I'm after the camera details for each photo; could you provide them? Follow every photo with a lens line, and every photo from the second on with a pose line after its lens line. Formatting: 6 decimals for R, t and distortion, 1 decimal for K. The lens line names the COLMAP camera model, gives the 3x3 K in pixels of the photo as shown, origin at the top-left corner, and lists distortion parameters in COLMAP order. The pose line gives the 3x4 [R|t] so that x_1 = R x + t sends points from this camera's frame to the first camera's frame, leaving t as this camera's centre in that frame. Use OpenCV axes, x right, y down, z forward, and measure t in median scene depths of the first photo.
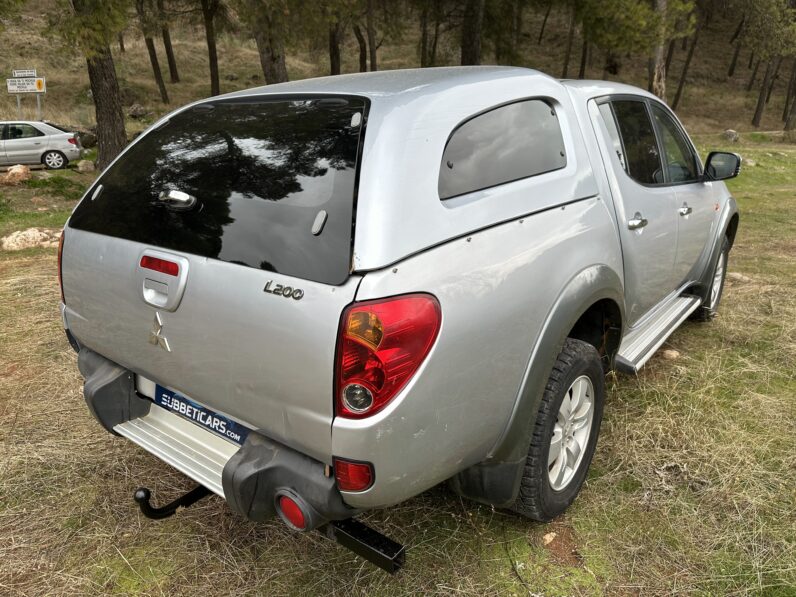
lens RADIAL K [[571.2, 0, 394.4], [0, 571.2, 273.8], [0, 0, 1]] dist [0.093022, -0.109260]
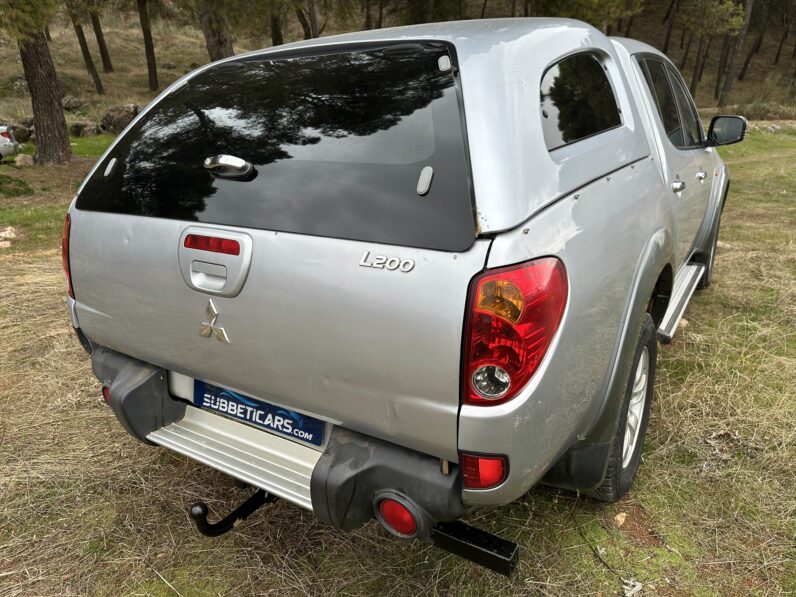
lens RADIAL K [[571.2, 0, 394.4], [0, 571.2, 273.8], [0, 0, 1]] dist [0.093022, -0.109260]
pose [[0.995236, -0.048775, 0.084423, -0.161813], [0.047068, 0.998647, 0.022100, 0.017749], [-0.085386, -0.018021, 0.996185, 0.095001]]
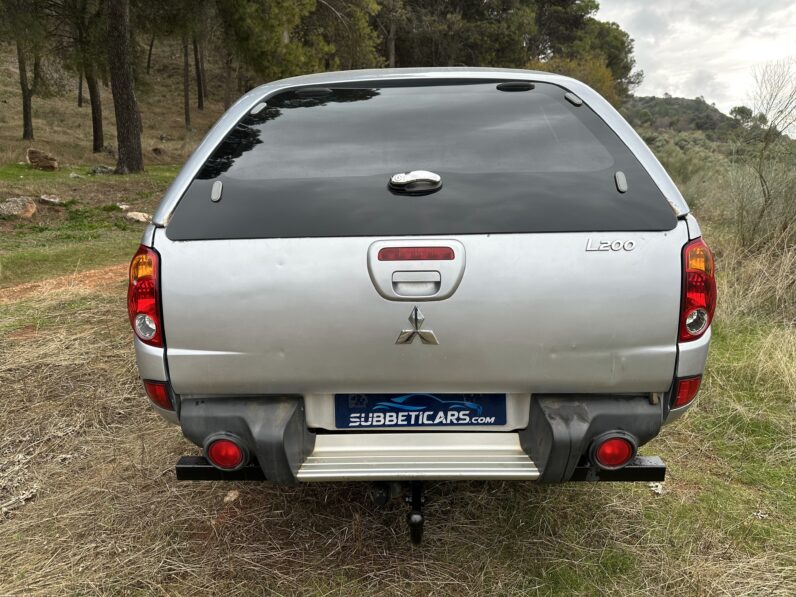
lens RADIAL K [[571.2, 0, 394.4], [0, 571.2, 273.8], [0, 0, 1]] dist [0.093022, -0.109260]
pose [[0.809542, -0.137680, 0.570688, -0.738432], [0.166908, 0.985972, 0.001104, 0.008029], [-0.562835, 0.094358, 0.821166, 0.211285]]
